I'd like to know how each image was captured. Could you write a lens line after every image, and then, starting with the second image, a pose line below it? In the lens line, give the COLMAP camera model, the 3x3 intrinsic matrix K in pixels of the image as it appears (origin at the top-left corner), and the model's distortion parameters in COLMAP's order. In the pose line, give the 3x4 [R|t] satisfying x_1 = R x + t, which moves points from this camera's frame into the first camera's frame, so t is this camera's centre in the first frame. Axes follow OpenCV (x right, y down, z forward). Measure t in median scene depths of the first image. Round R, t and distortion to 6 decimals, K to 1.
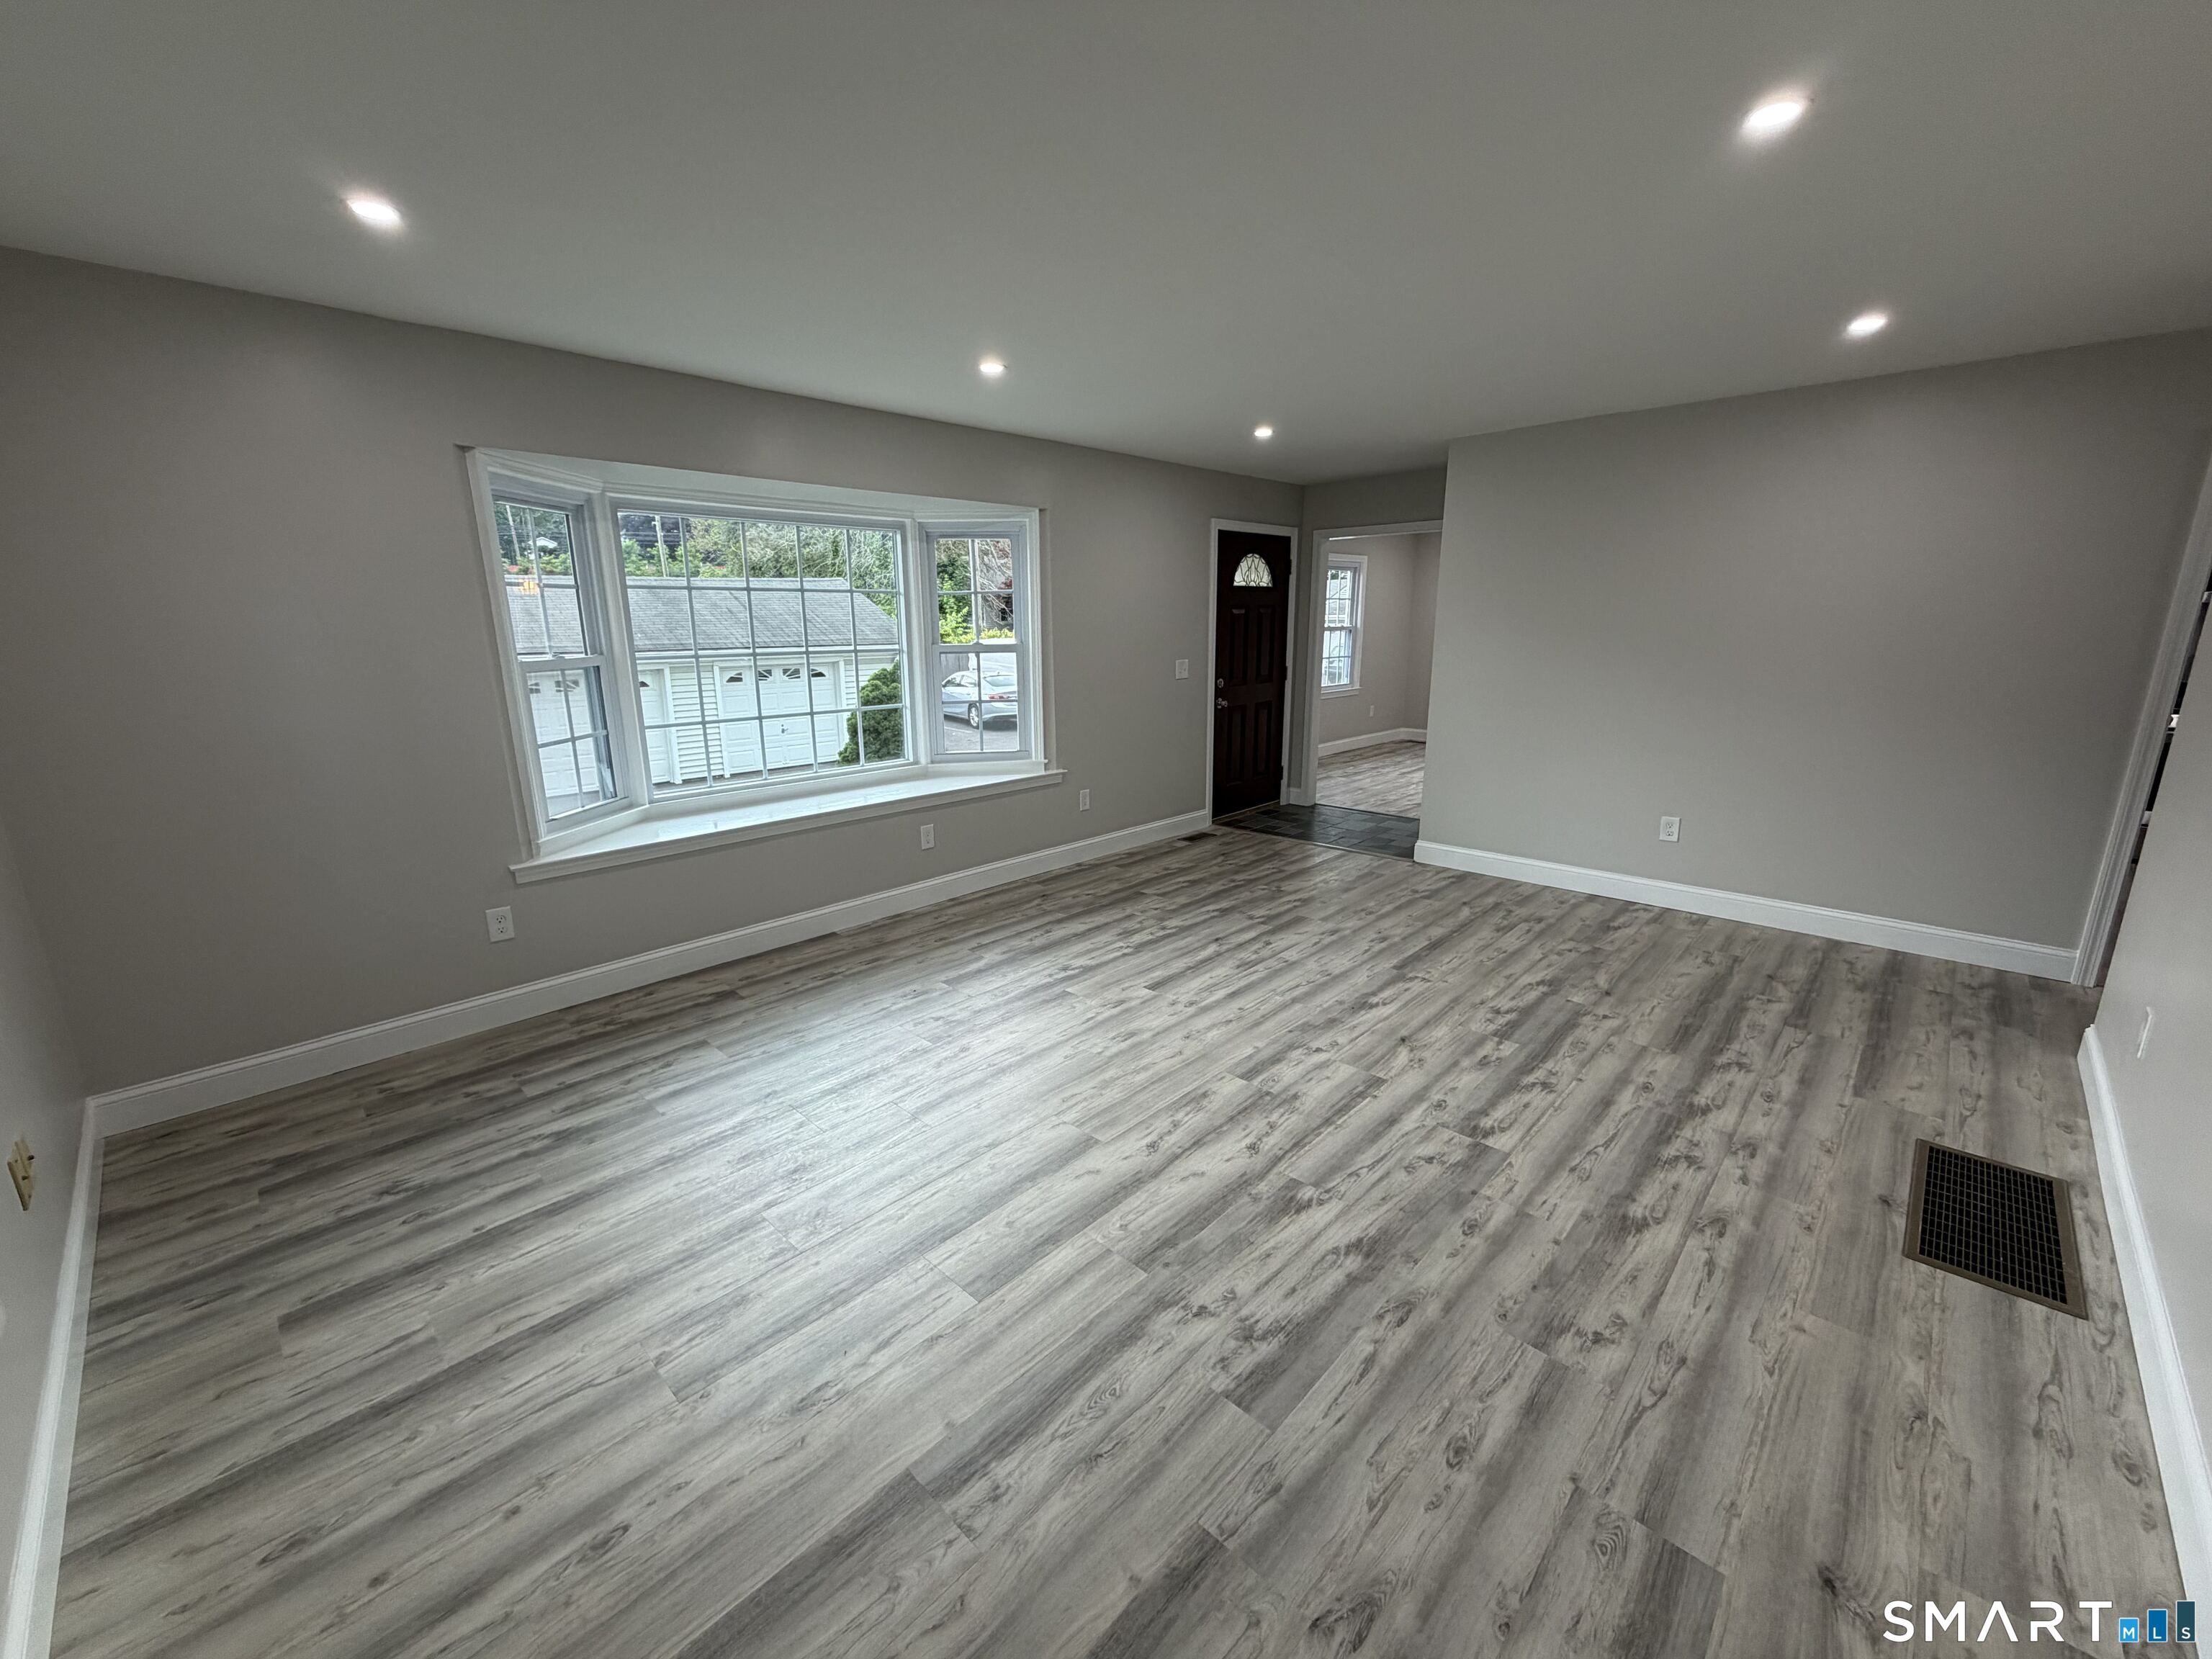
lens RADIAL K [[895.4, 0, 1106.0], [0, 895.4, 829.5], [0, 0, 1]] dist [-0.000679, -0.000038]
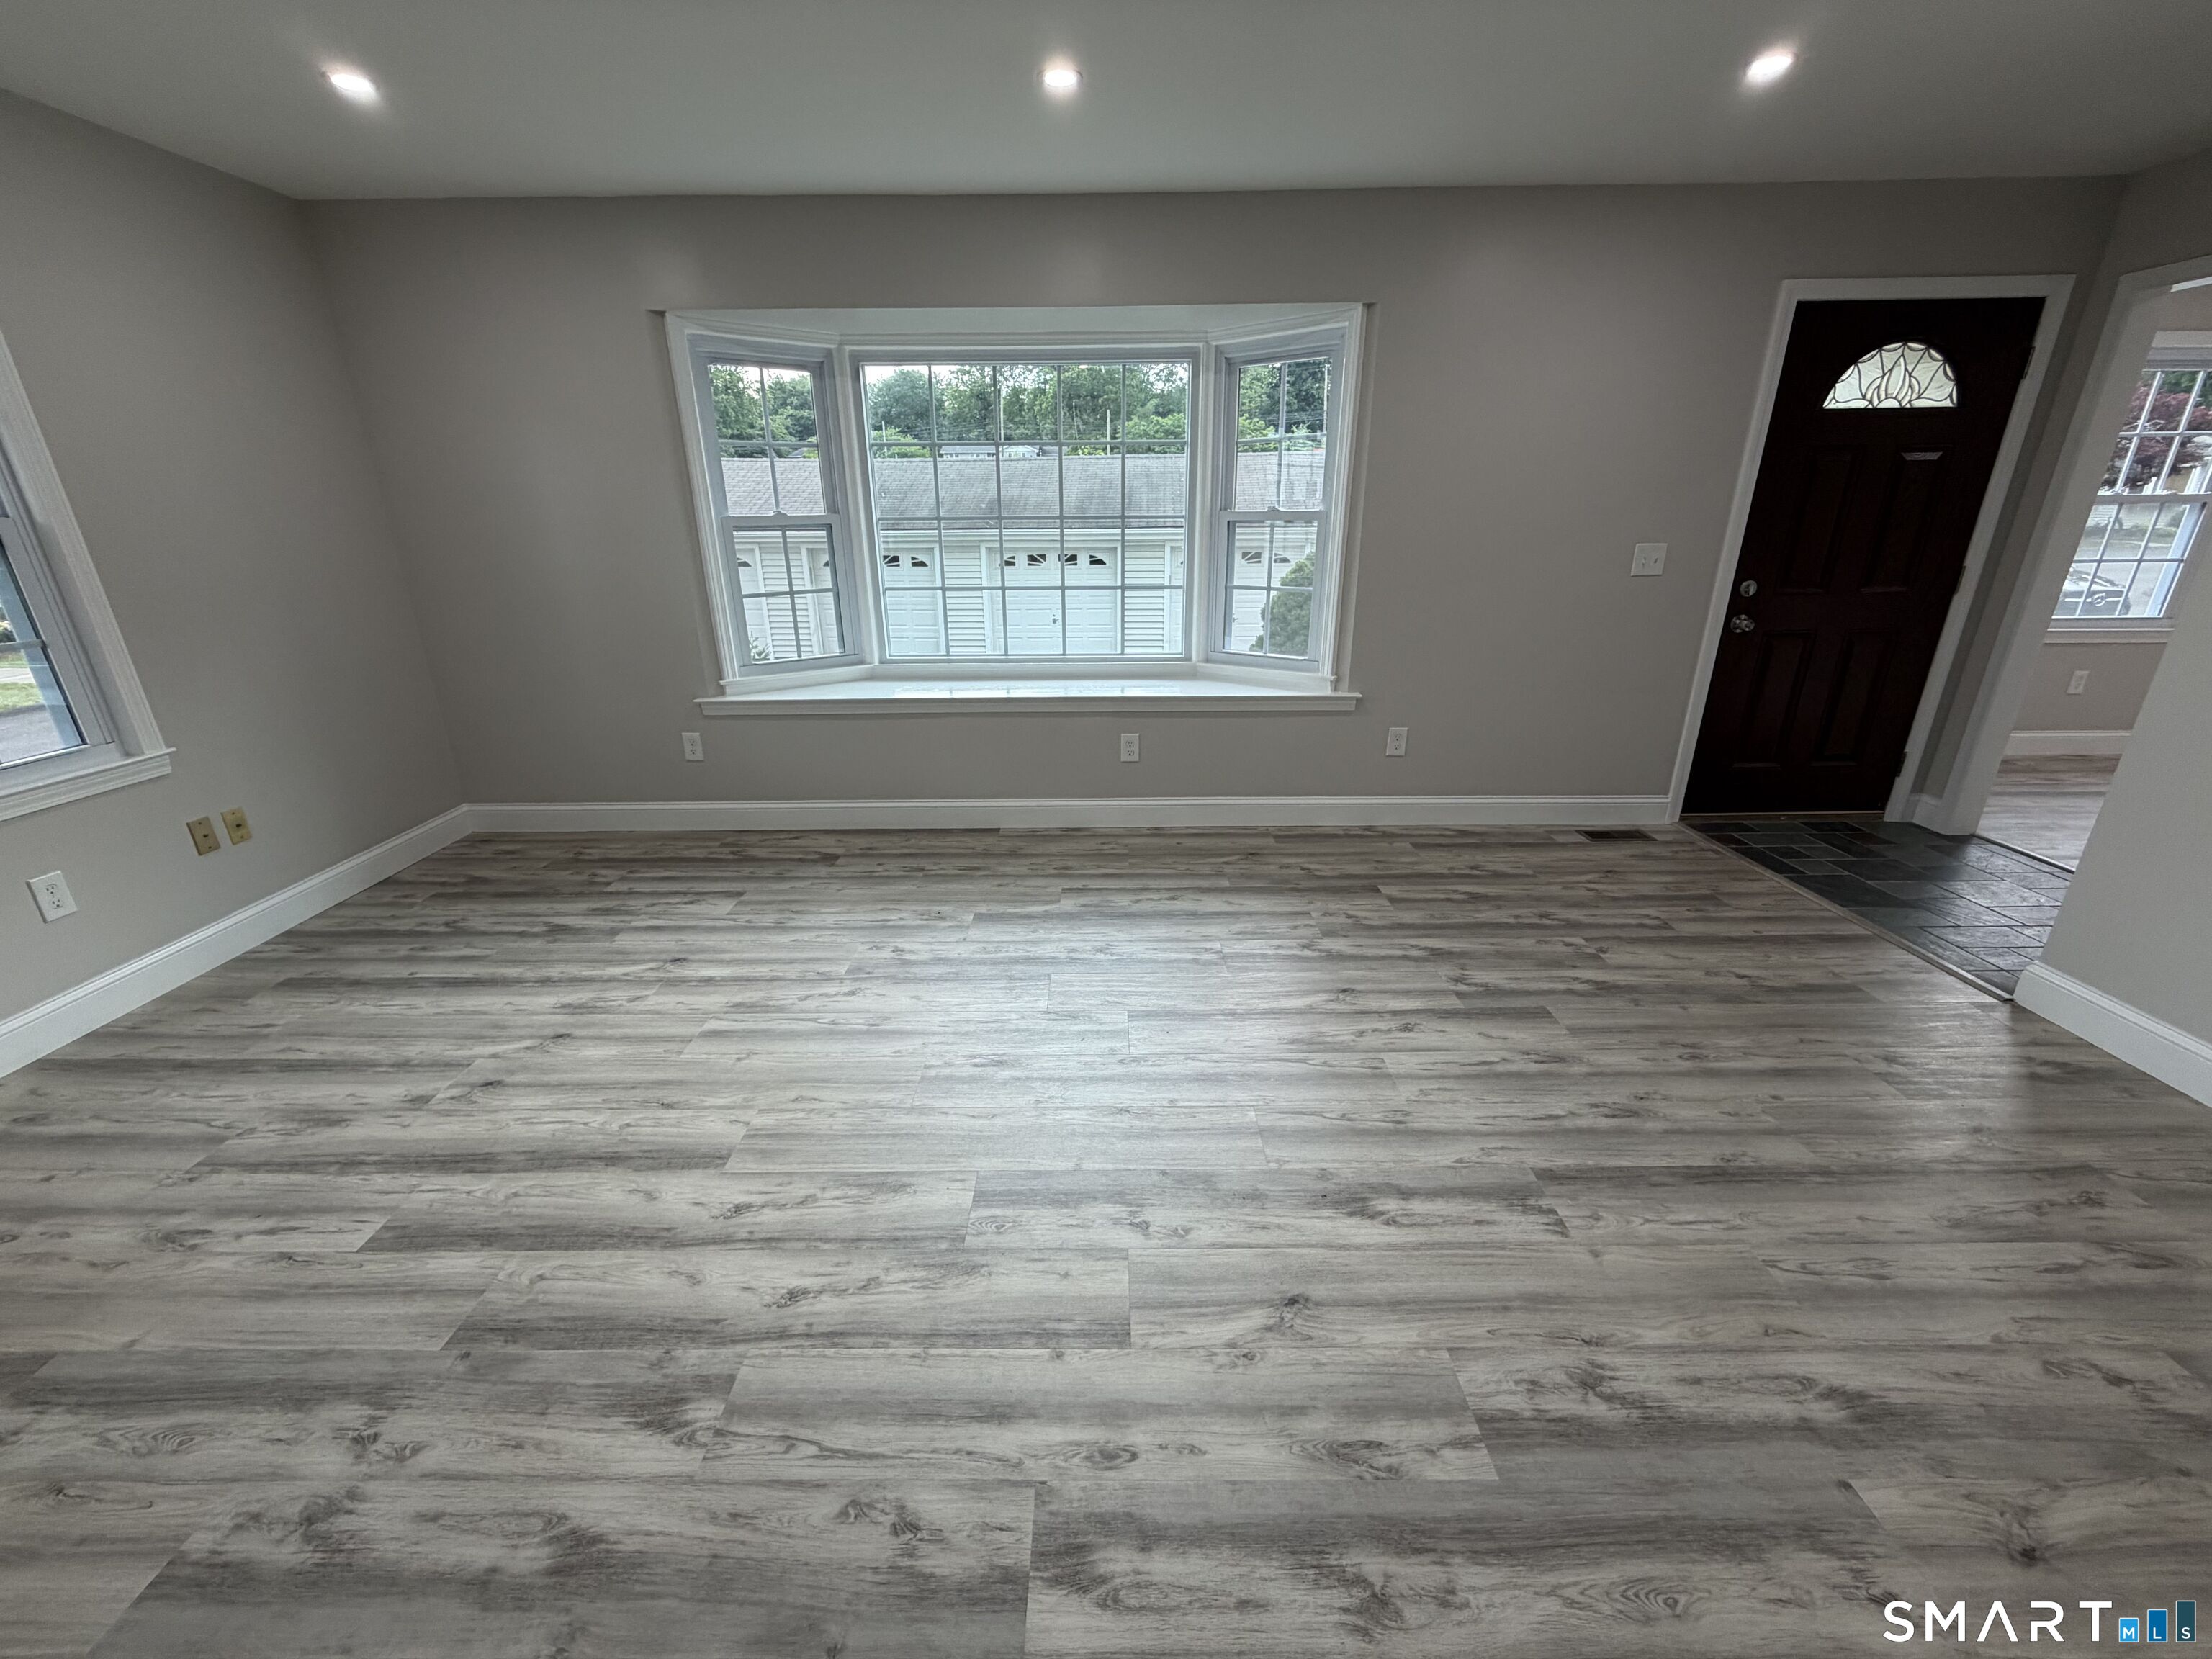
lens RADIAL K [[895.4, 0, 1106.0], [0, 895.4, 829.5], [0, 0, 1]] dist [-0.000679, -0.000038]
pose [[0.682170, 0.249945, -0.687148, 0.478456], [-0.164962, 0.968141, 0.188387, -0.090216], [0.712343, -0.015158, 0.701668, 0.505639]]
